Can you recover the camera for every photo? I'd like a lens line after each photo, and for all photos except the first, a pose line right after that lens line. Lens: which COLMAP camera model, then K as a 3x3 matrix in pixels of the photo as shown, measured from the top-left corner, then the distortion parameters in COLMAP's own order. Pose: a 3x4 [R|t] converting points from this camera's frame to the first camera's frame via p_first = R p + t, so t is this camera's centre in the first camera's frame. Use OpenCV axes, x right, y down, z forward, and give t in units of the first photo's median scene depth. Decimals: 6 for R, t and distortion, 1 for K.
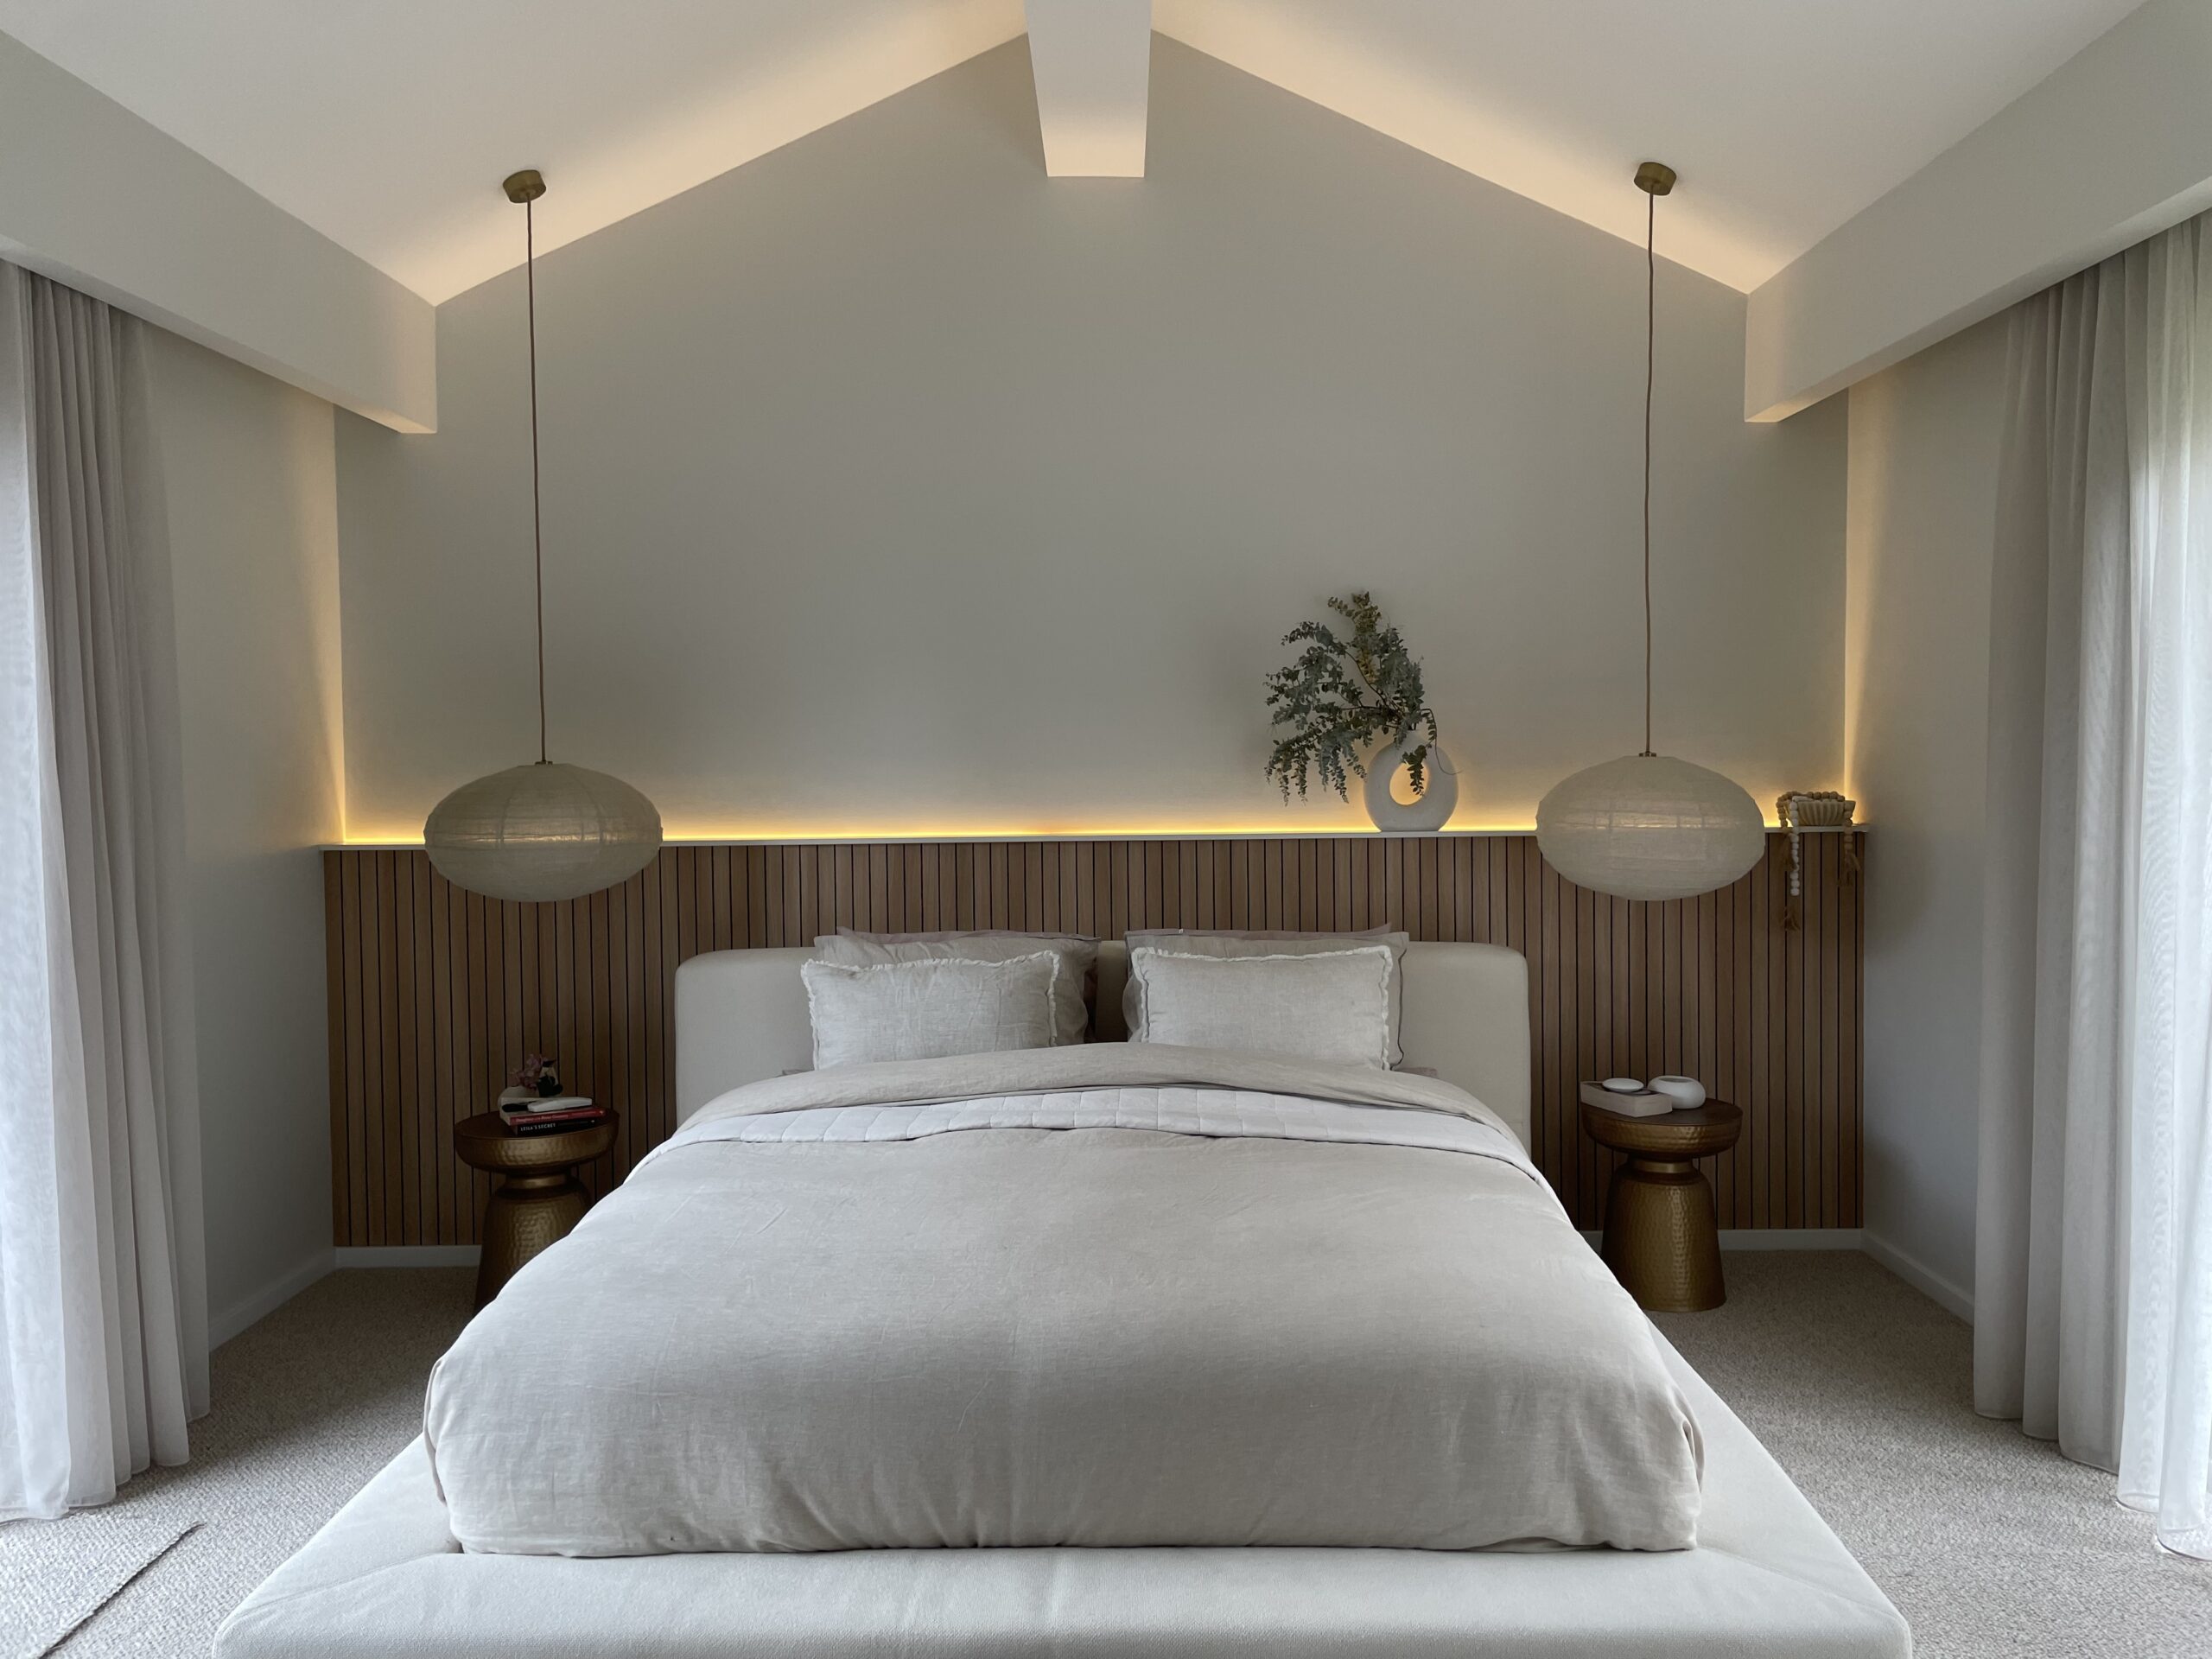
lens RADIAL K [[1692.2, 0, 1117.4], [0, 1692.2, 815.1], [0, 0, 1]] dist [0.094470, -0.141413]
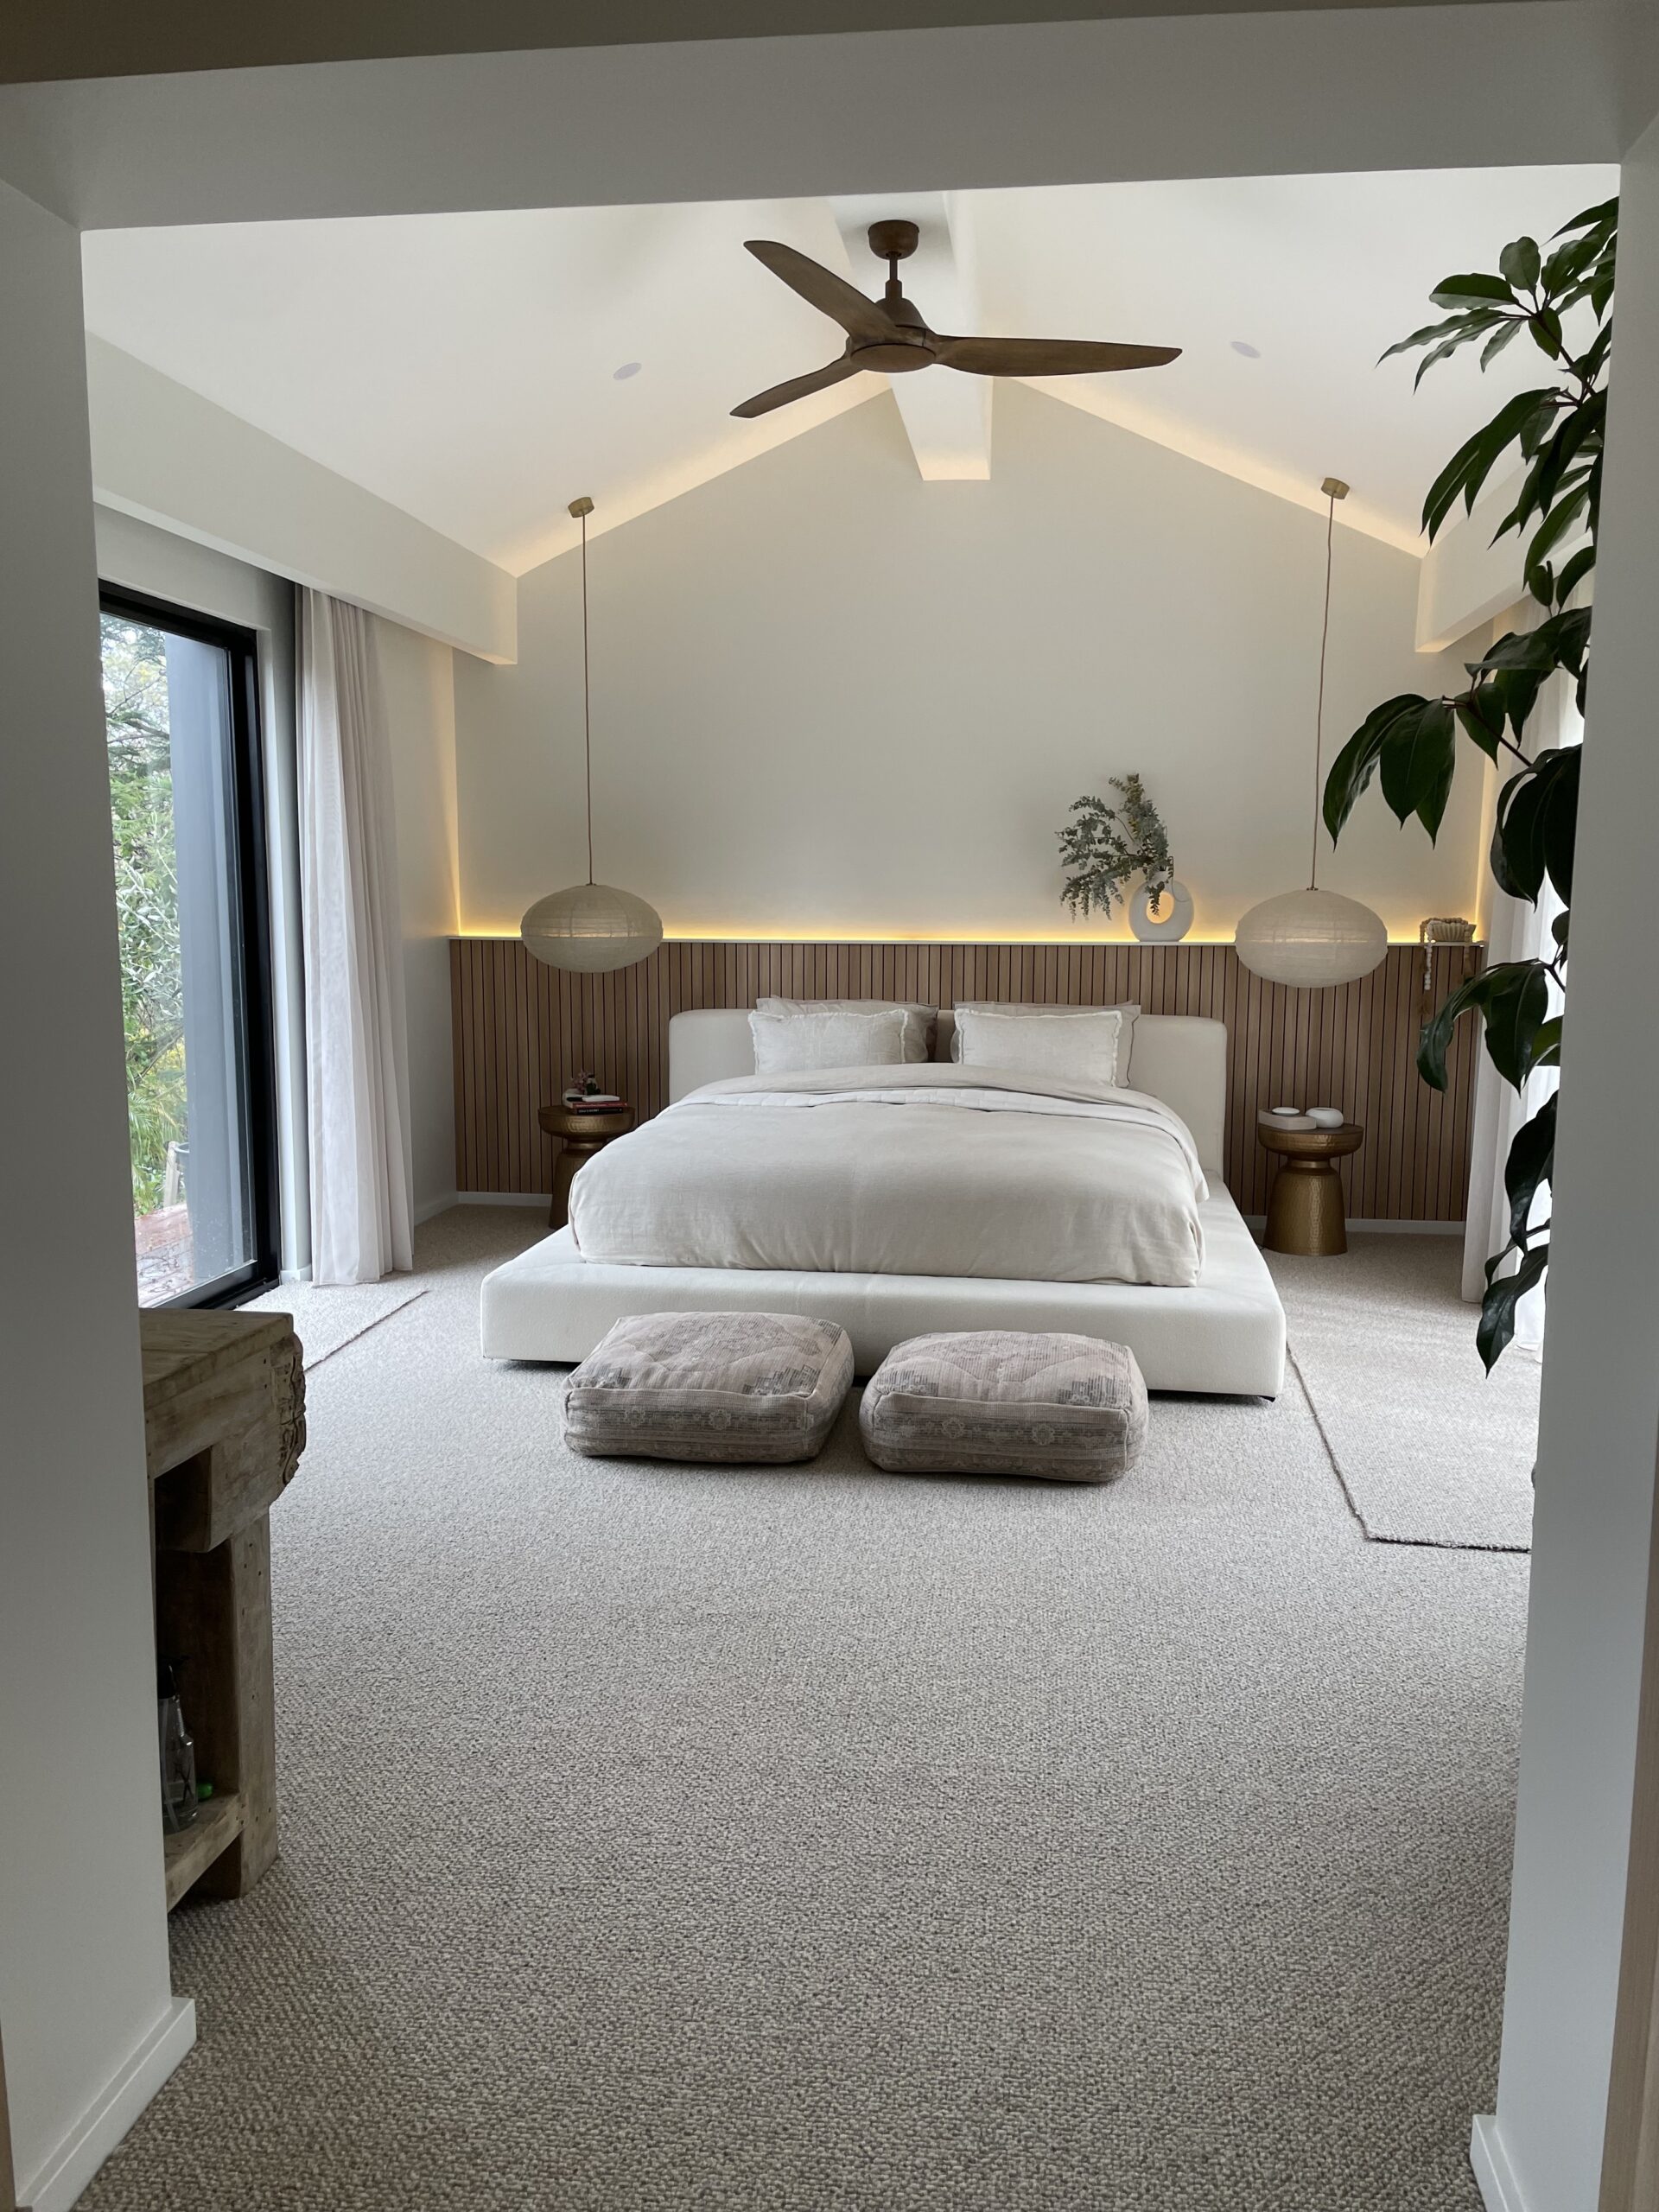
lens RADIAL K [[1692.2, 0, 829.2], [0, 1692.2, 1129.1], [0, 0, 1]] dist [0.094470, -0.141413]
pose [[0.991293, 0.033058, -0.127460, 0.088085], [-0.020315, 0.994779, 0.100009, 0.031562], [0.130101, -0.096549, 0.986789, -0.525829]]
